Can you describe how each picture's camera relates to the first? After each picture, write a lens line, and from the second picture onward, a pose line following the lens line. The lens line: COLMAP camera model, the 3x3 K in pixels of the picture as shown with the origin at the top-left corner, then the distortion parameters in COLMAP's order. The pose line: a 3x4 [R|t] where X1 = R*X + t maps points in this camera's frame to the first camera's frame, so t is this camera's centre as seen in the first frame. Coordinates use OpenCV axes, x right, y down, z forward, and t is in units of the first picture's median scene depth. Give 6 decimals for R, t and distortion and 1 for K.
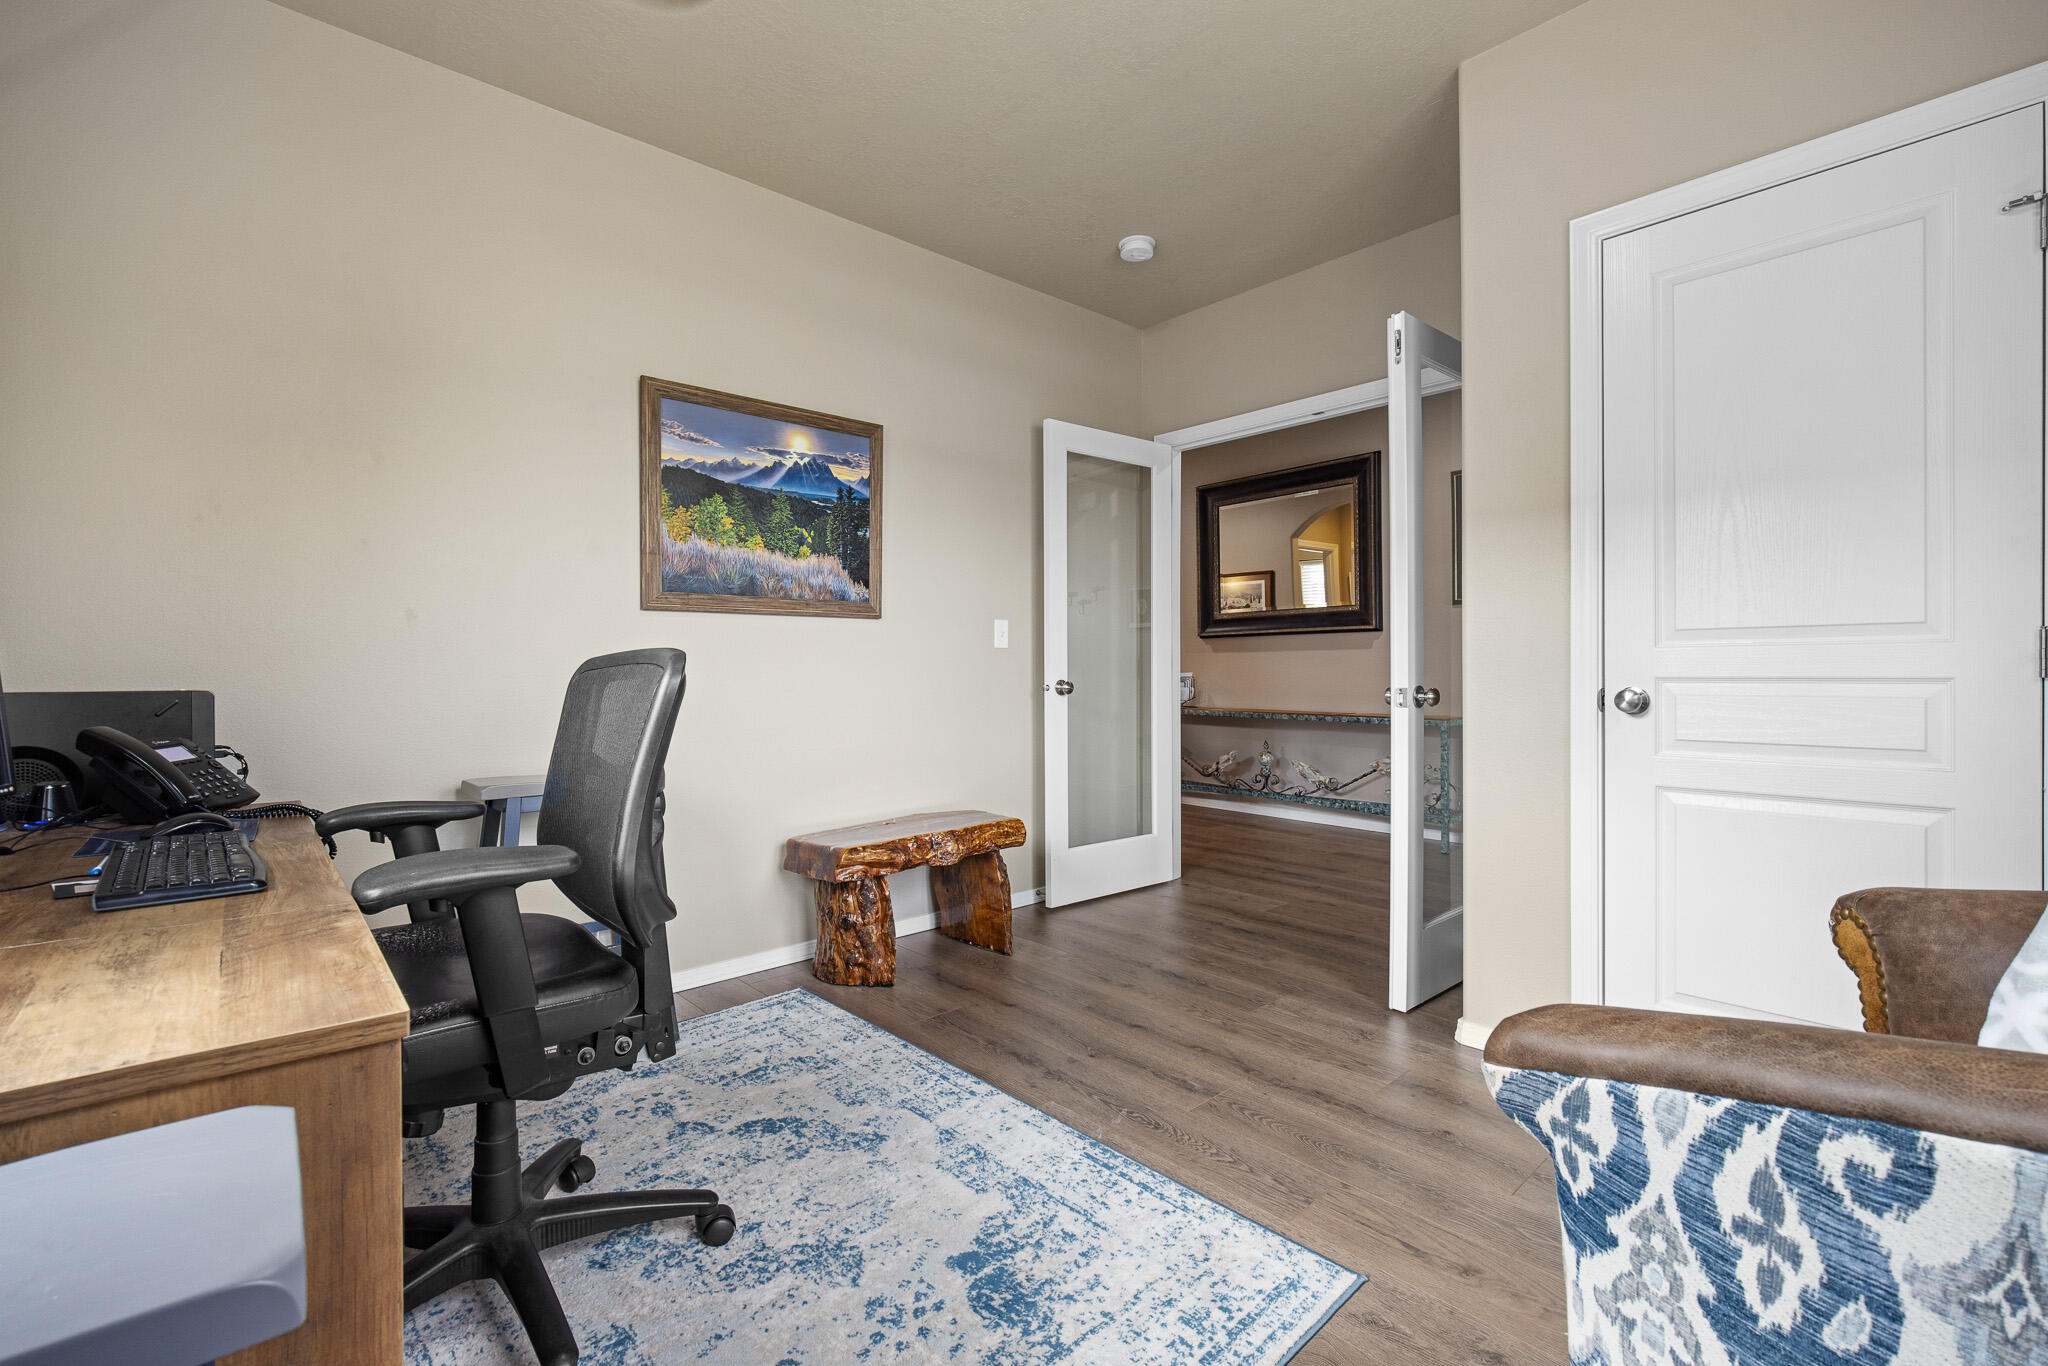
lens RADIAL K [[925.5, 0, 1025.0], [0, 925.5, 673.6], [0, 0, 1]] dist [0.004911, -0.000132]
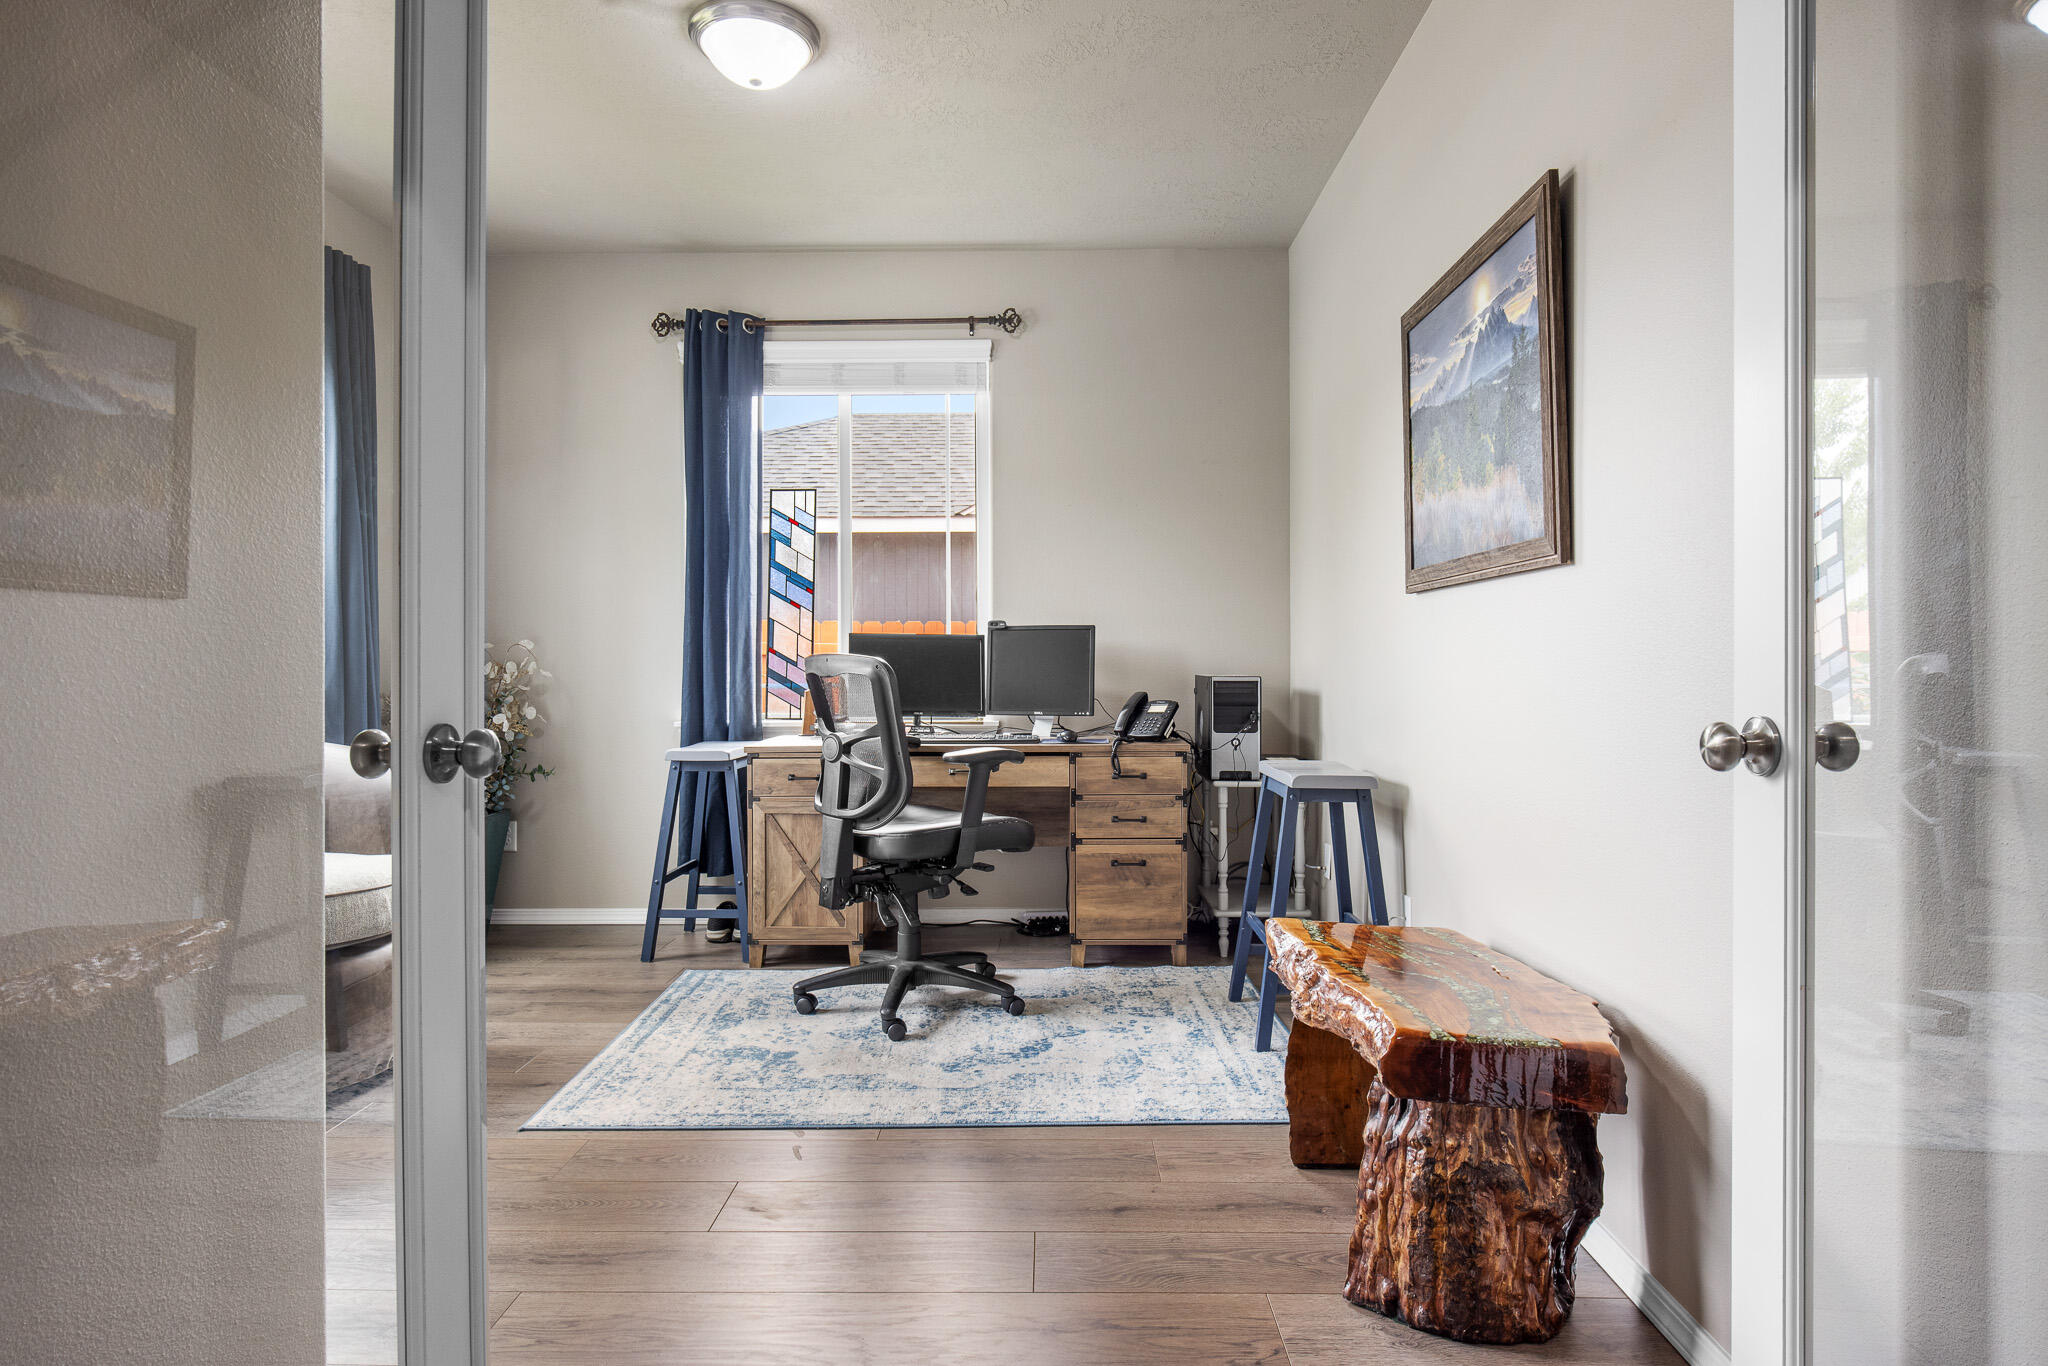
lens RADIAL K [[1155.4, 0, 1028.5], [0, 1155.4, 668.5], [0, 0, 1]] dist [0.002960, 0.000264]
pose [[-0.699226, 0.007336, -0.714864, 0.794182], [-0.001742, 0.999927, 0.011966, -0.018979], [0.714899, 0.009613, -0.699162, 2.047561]]
